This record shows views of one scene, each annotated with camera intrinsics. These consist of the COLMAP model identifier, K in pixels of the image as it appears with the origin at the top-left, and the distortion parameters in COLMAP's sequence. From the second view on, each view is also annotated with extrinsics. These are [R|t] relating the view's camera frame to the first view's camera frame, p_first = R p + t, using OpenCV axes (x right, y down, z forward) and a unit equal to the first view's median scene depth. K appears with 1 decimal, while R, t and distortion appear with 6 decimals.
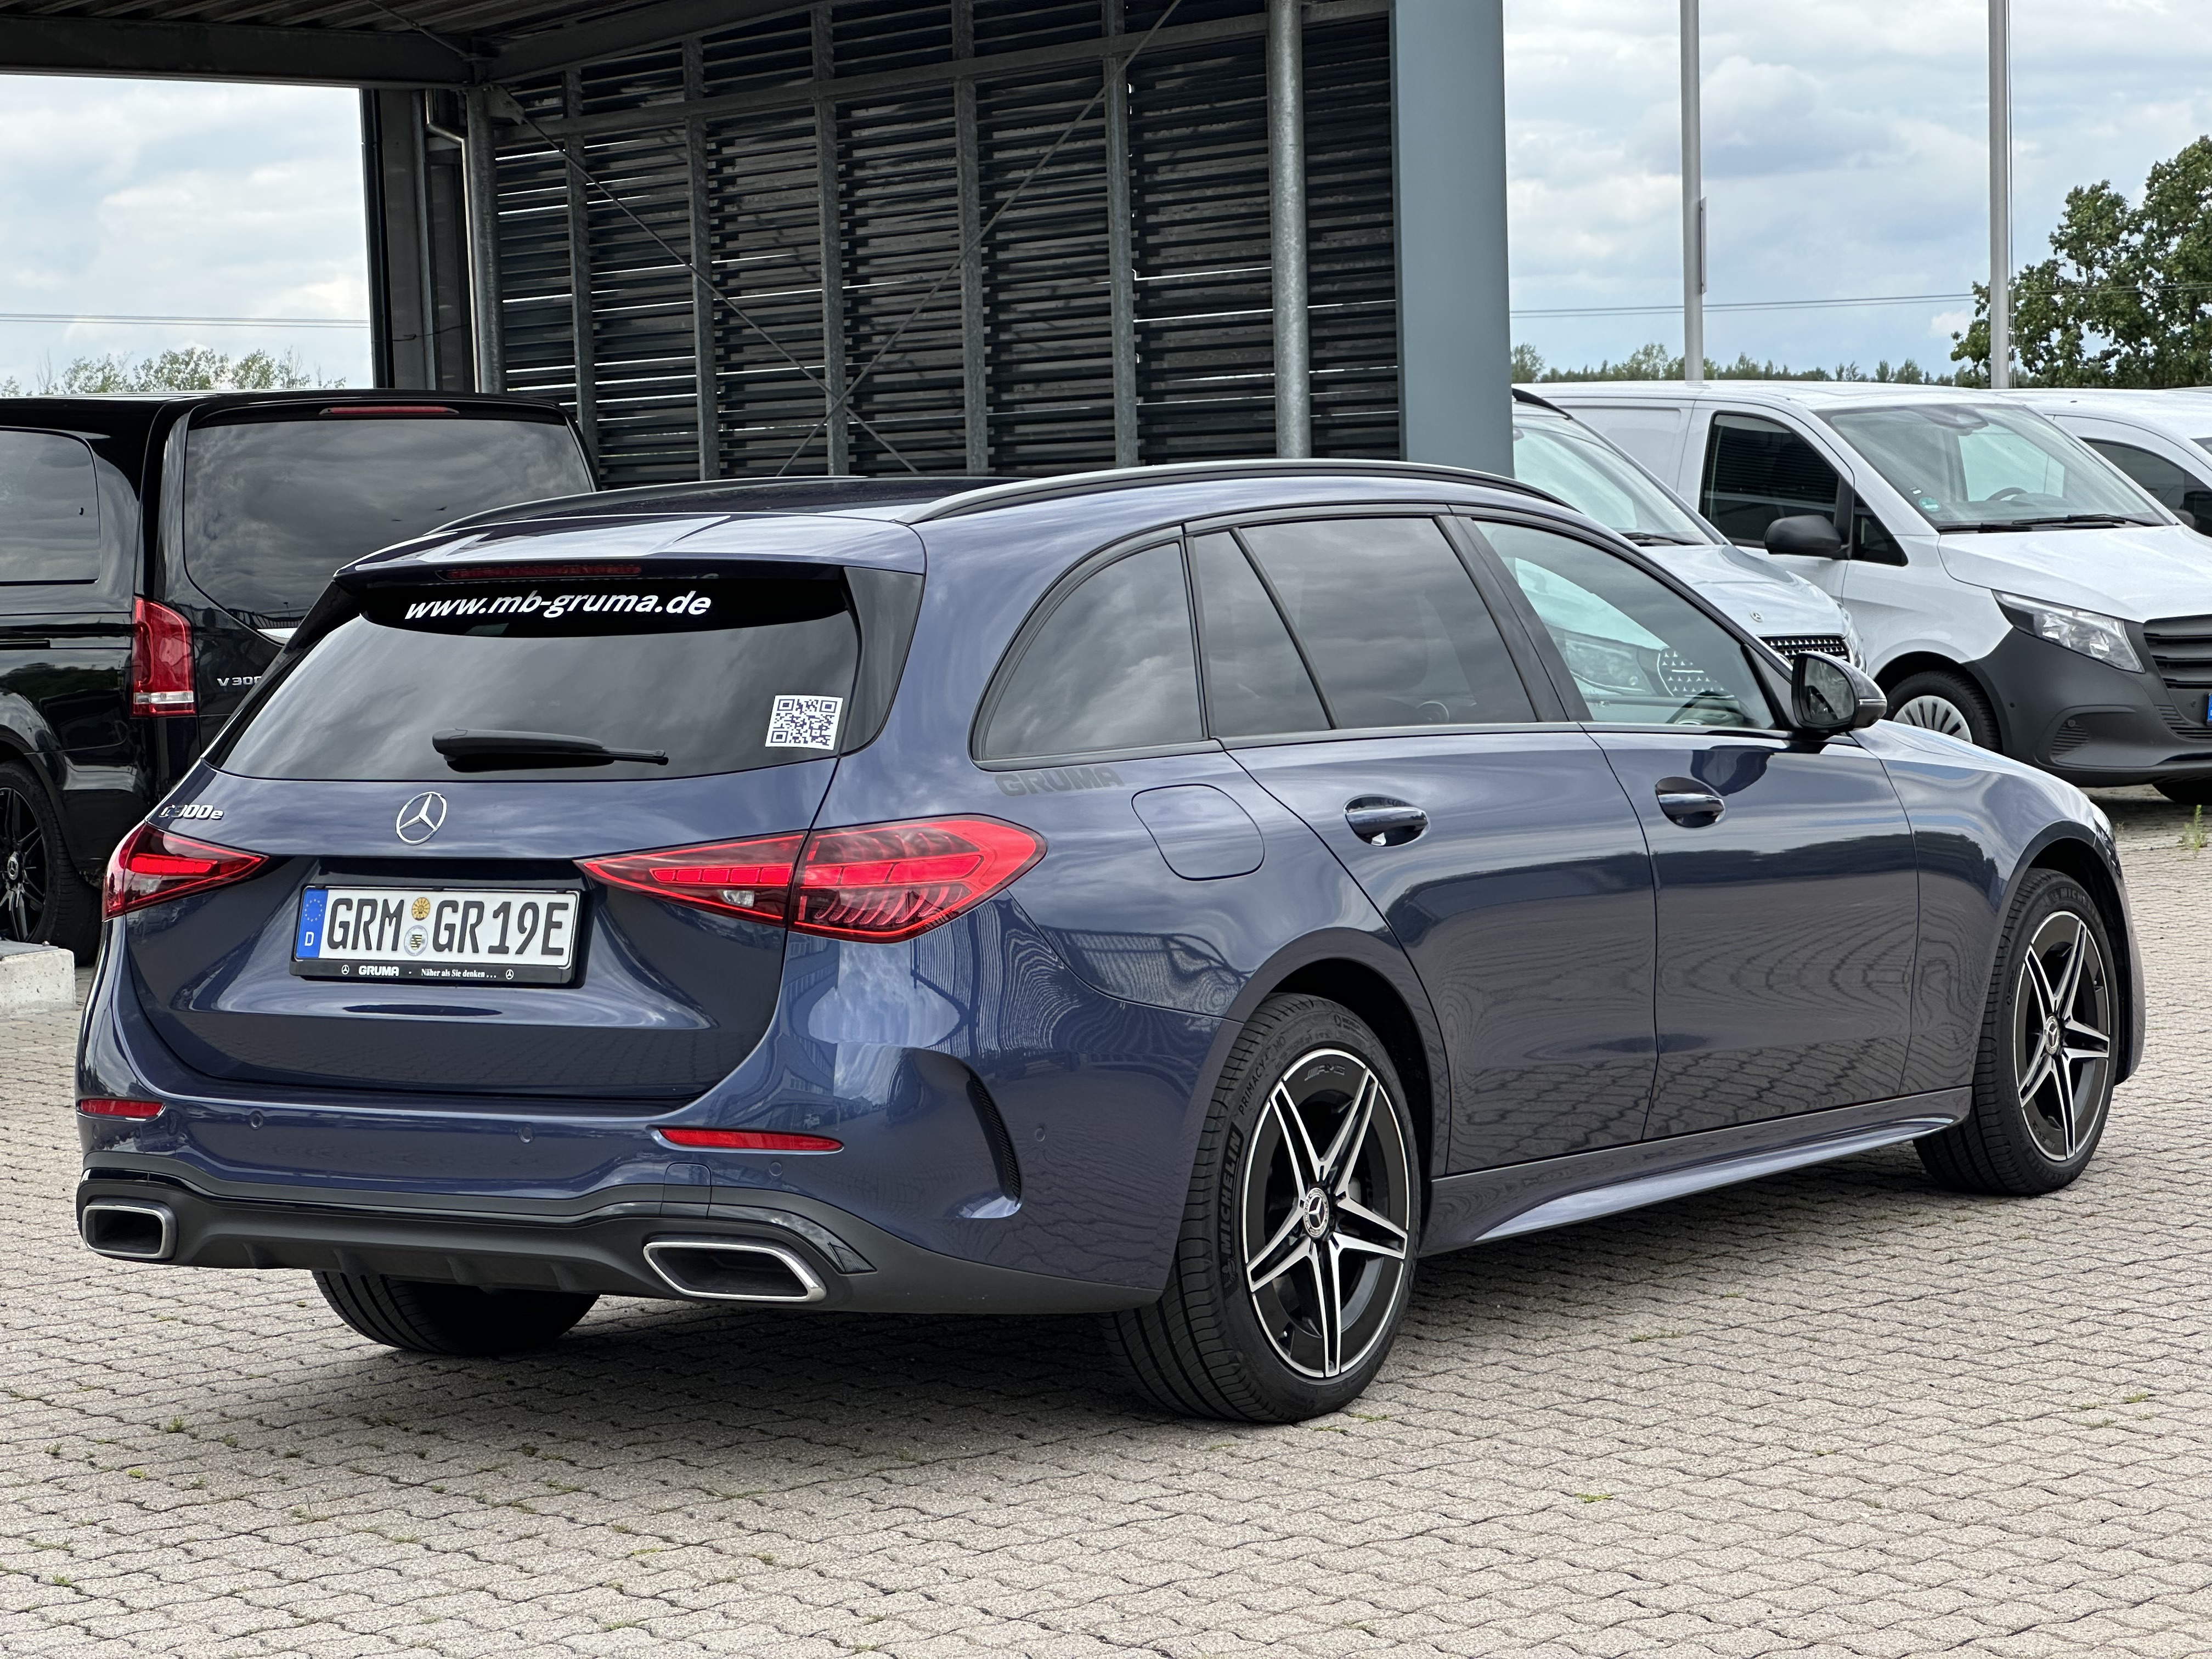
lens RADIAL K [[4955.5, 0, 1106.0], [0, 4955.5, 829.5], [0, 0, 1]] dist [-0.112288, 3.792690]
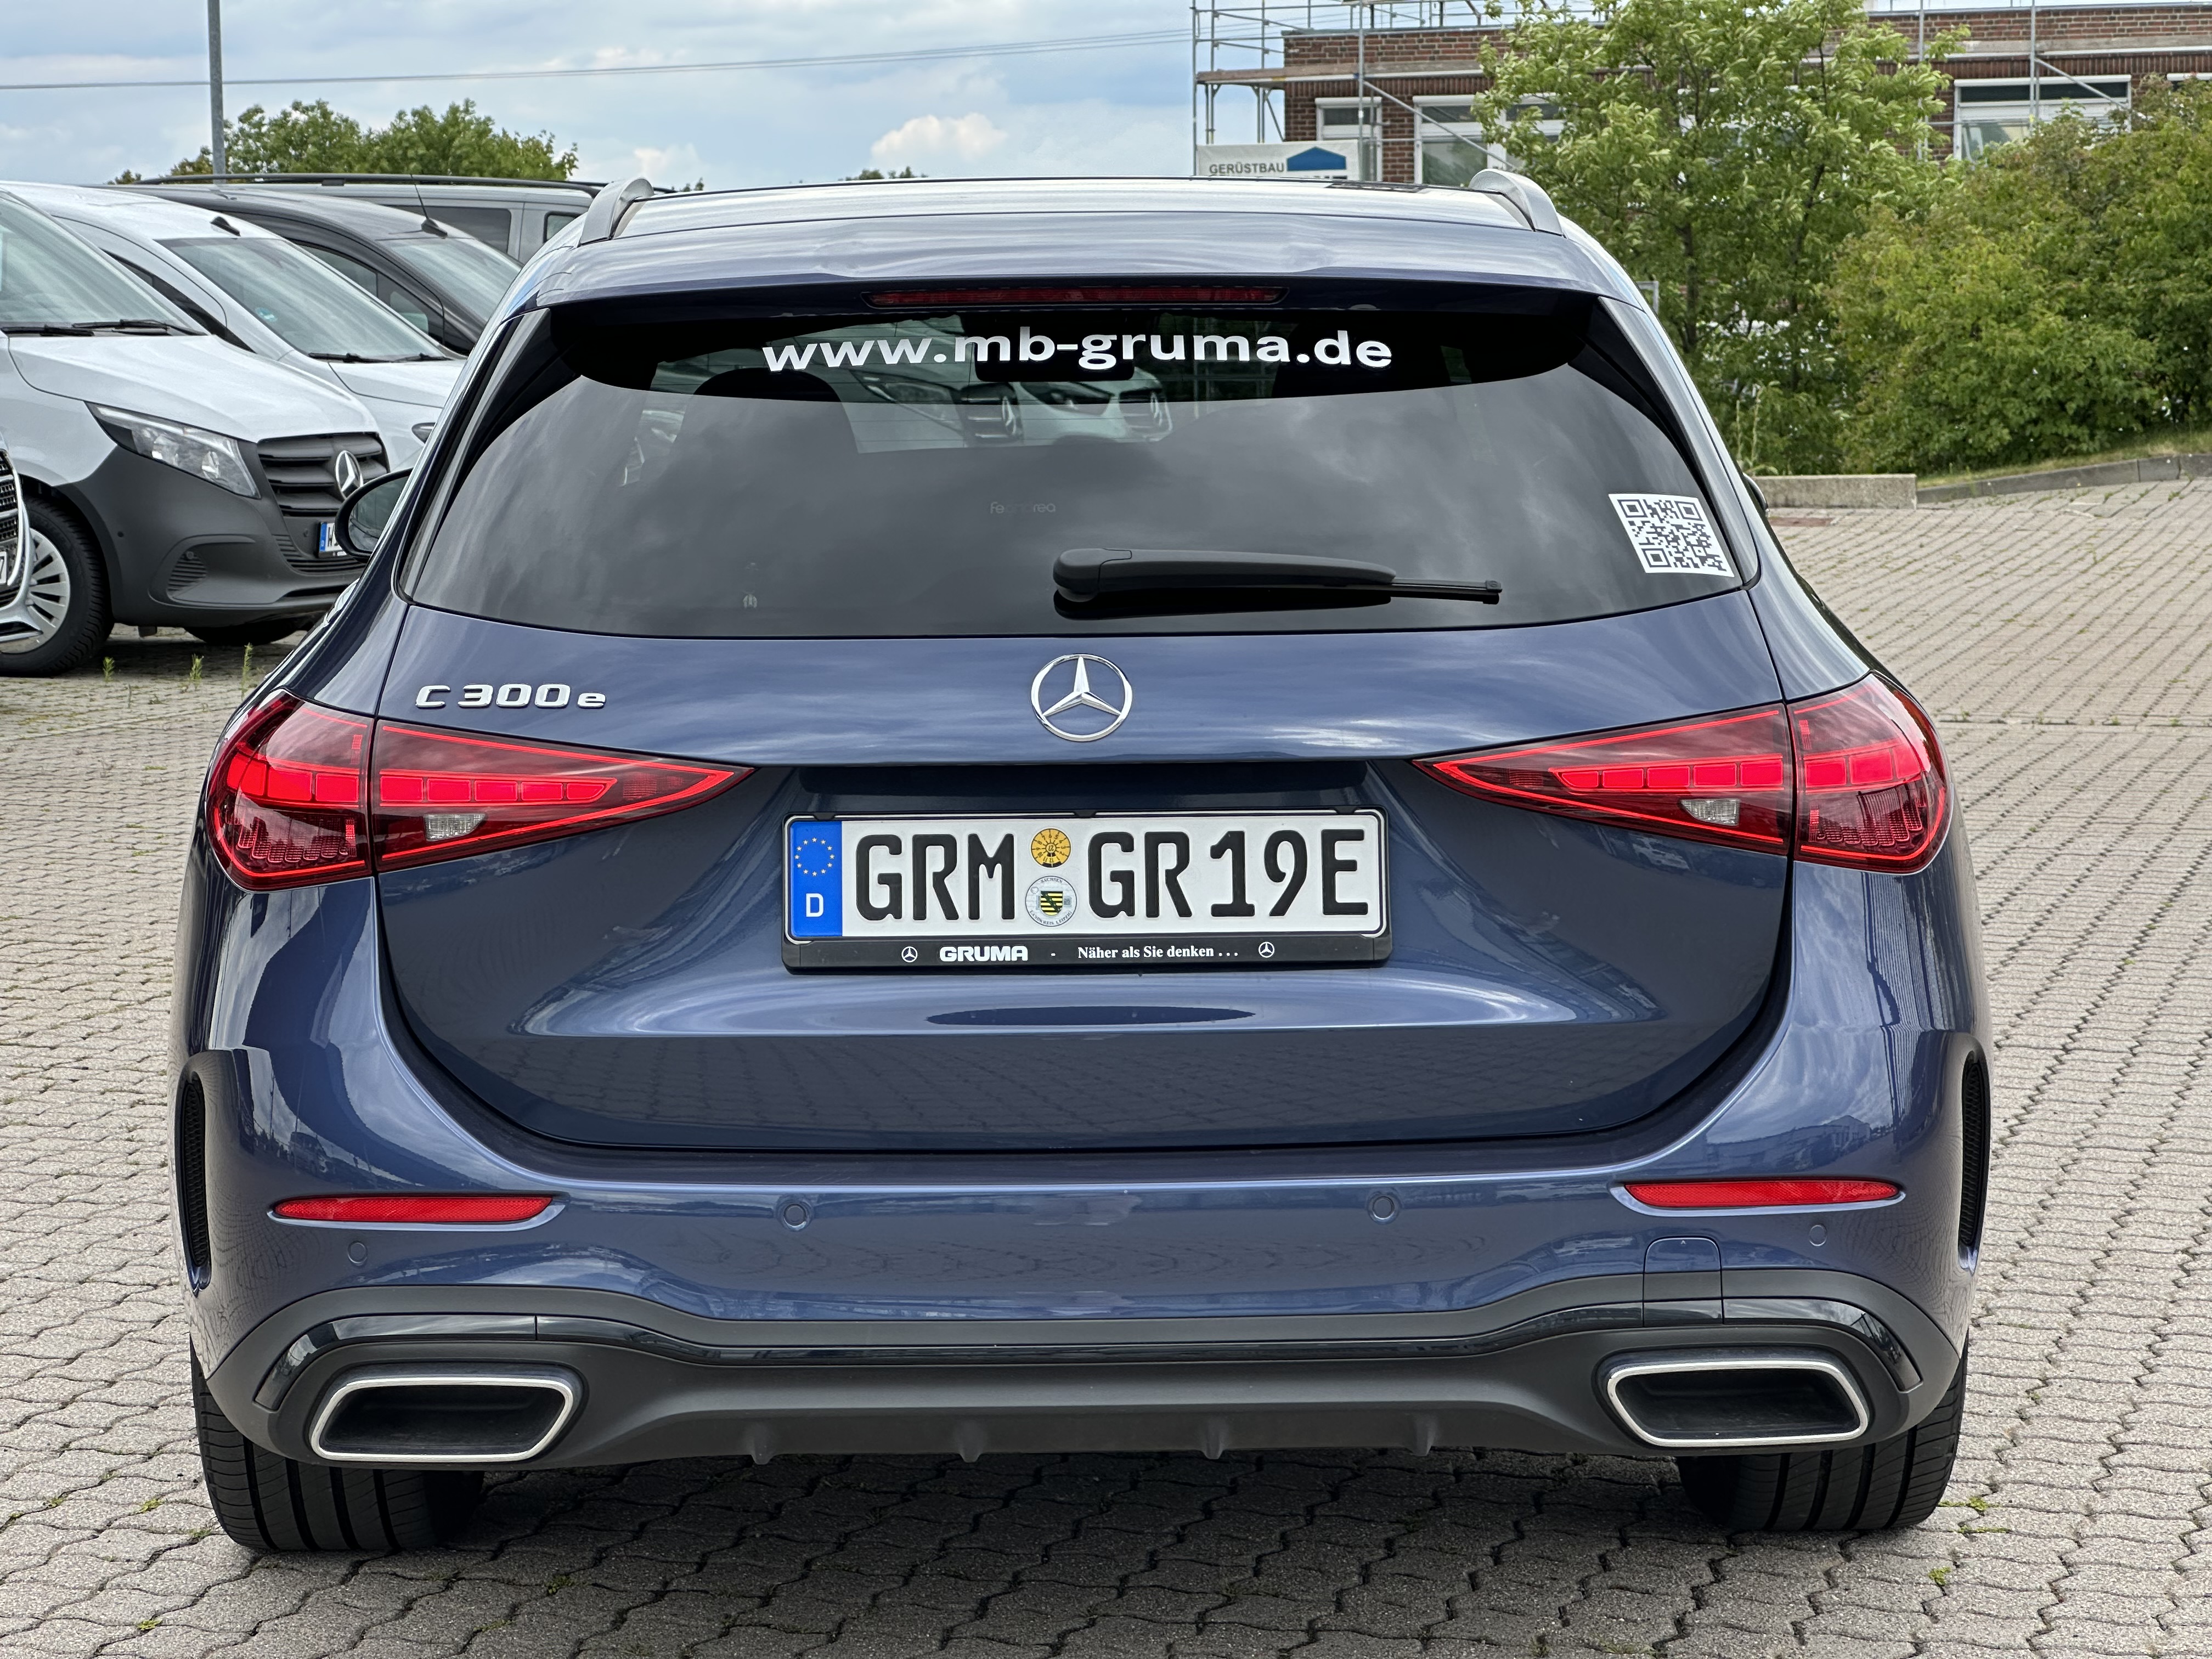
lens RADIAL K [[4955.5, 0, 1106.0], [0, 4955.5, 829.5], [0, 0, 1]] dist [-0.112288, 3.792690]
pose [[0.828200, -0.037042, 0.559208, -0.470217], [0.018916, 0.999092, 0.038164, -0.009144], [-0.560114, -0.021029, 0.828149, 0.495163]]
